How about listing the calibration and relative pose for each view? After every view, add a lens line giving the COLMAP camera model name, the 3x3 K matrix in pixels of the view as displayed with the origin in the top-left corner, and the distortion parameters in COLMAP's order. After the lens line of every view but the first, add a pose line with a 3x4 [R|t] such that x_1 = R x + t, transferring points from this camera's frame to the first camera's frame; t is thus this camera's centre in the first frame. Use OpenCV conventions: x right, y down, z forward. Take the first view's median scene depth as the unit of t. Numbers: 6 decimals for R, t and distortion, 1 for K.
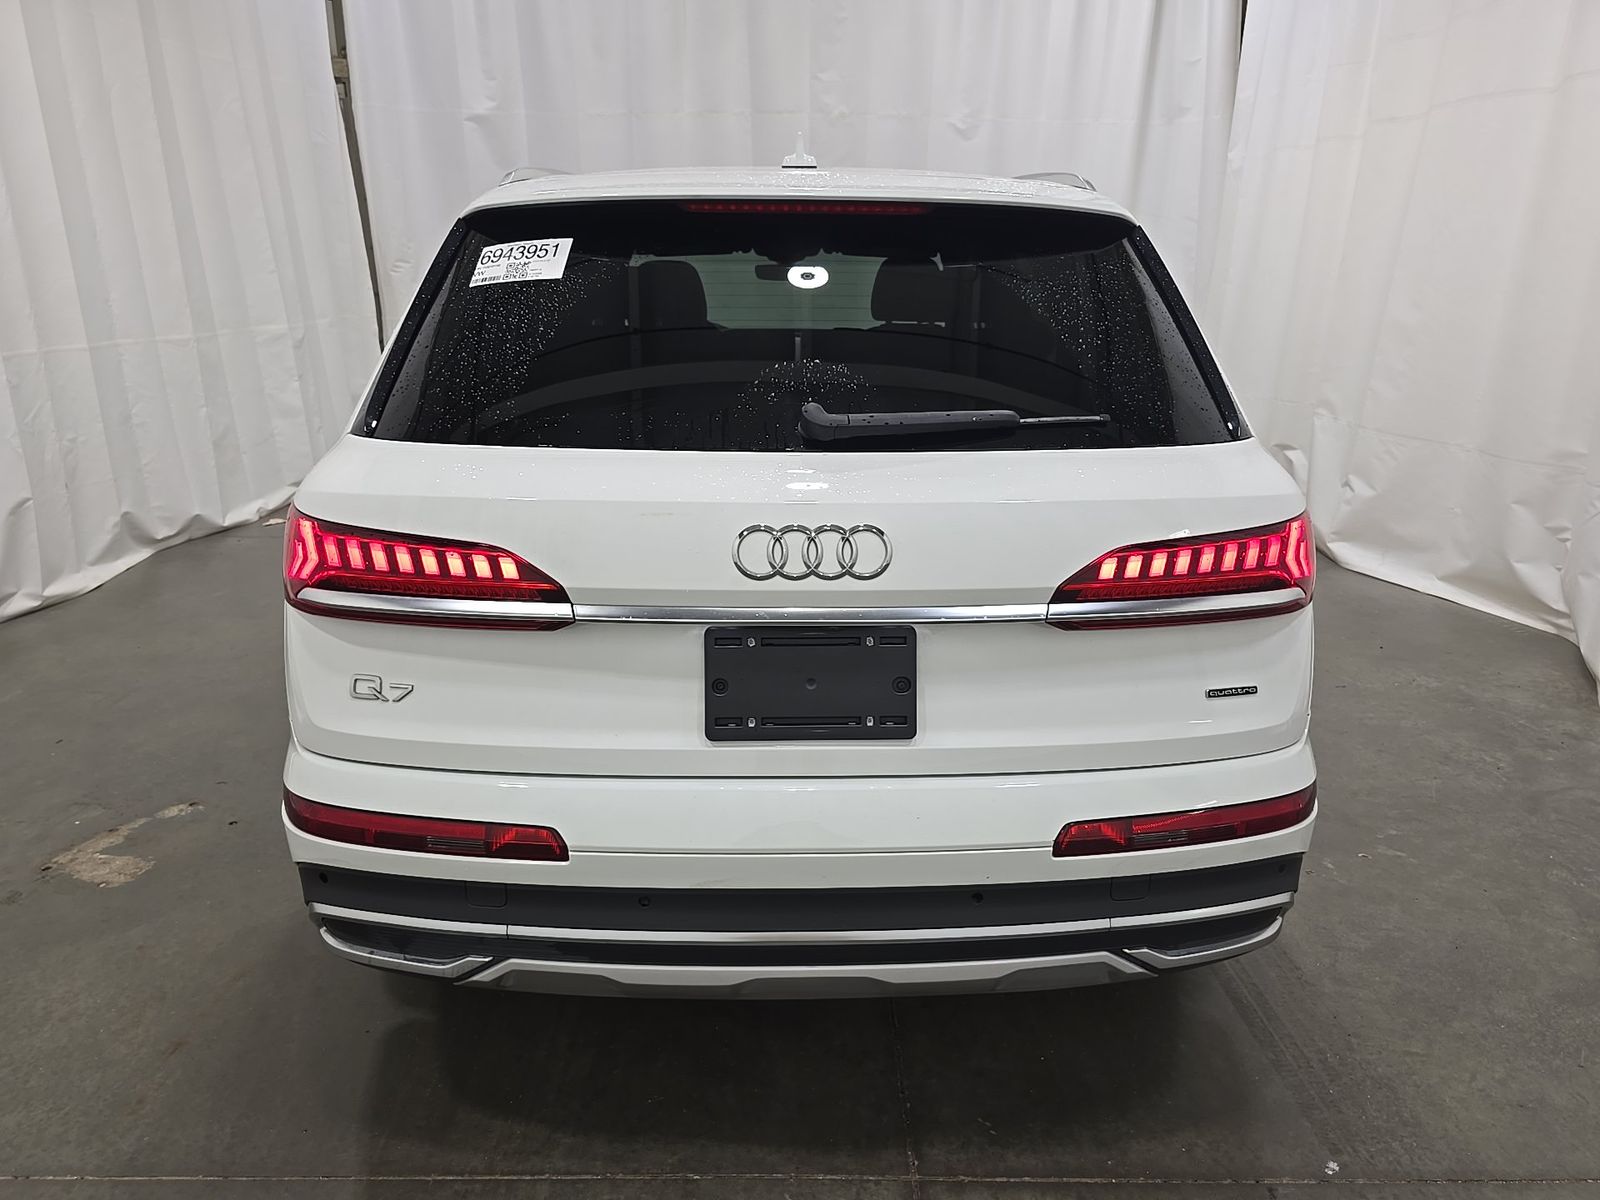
lens RADIAL K [[1062.3, 0, 808.4], [0, 1062.3, 603.9], [0, 0, 1]] dist [0.008353, -0.019598]
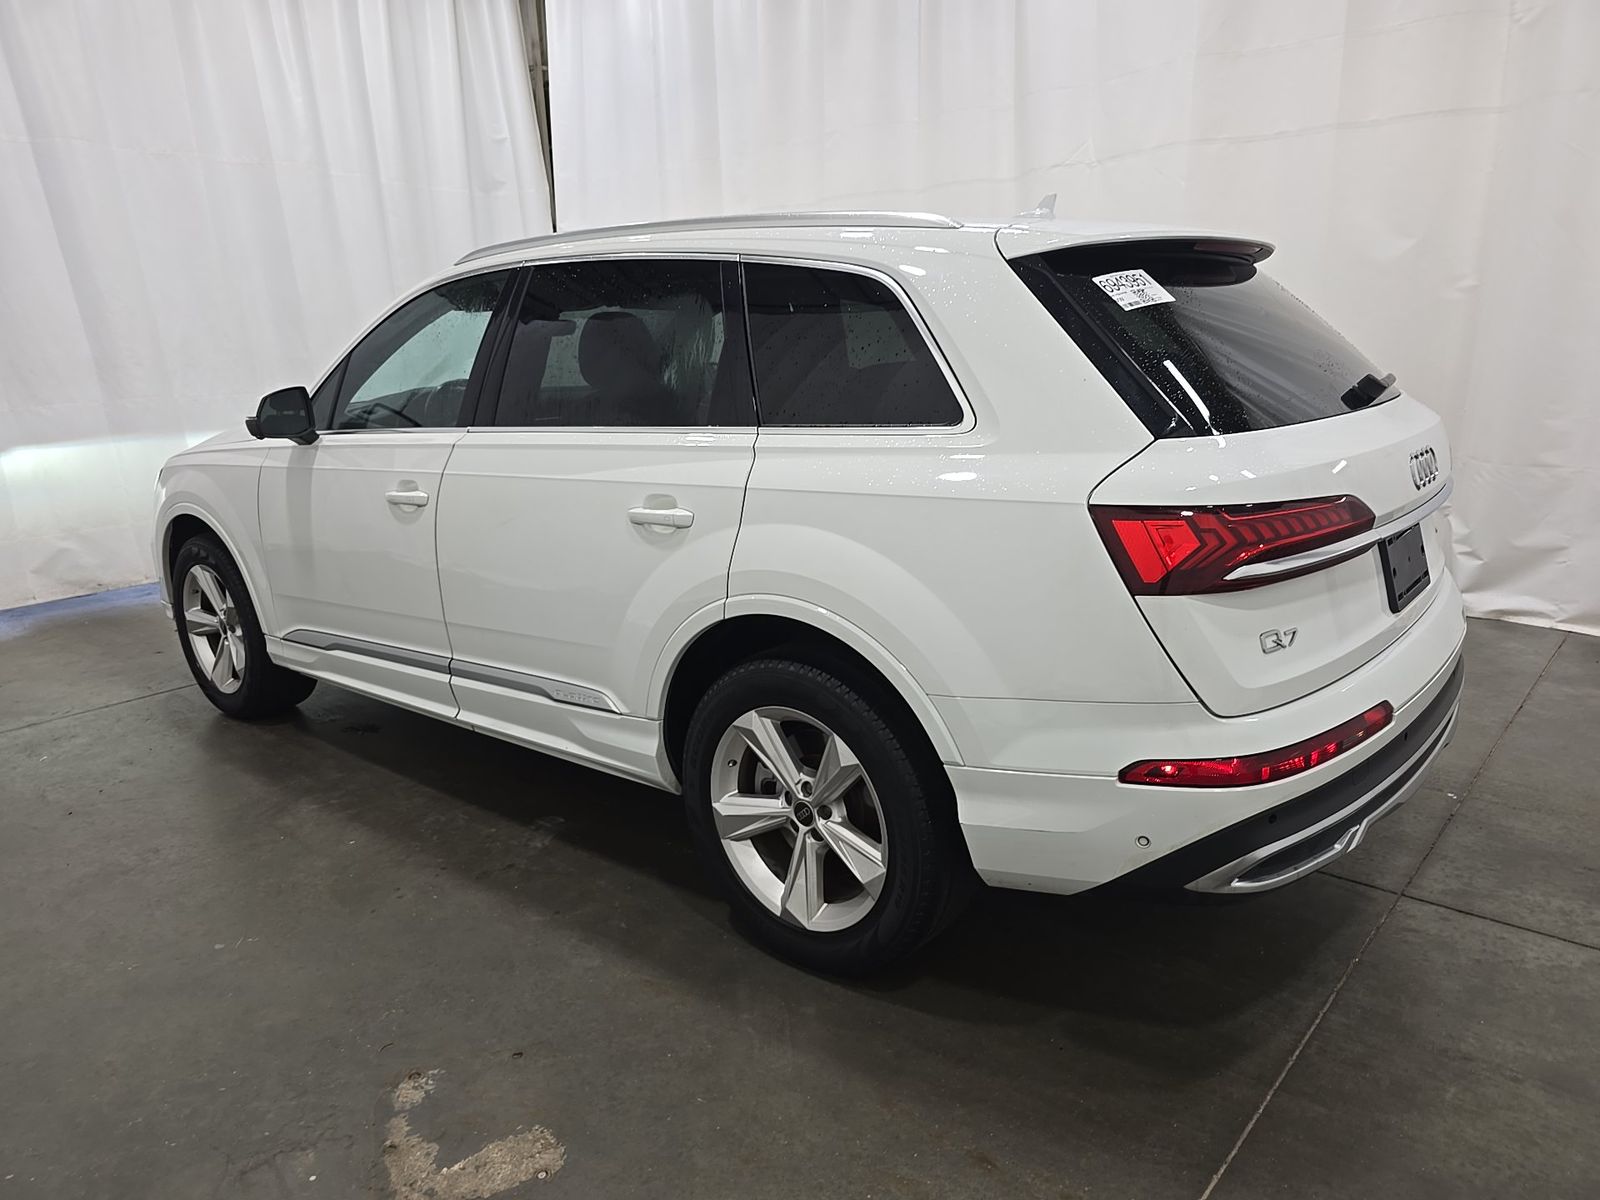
lens RADIAL K [[1062.3, 0, 798.7], [0, 1062.3, 598.9], [0, 0, 1]] dist [0.008353, -0.019598]
pose [[0.660230, -0.199627, 0.724048, -1.441987], [0.246870, 0.968146, 0.041816, -0.130149], [-0.709332, 0.151138, 0.688481, 0.501154]]
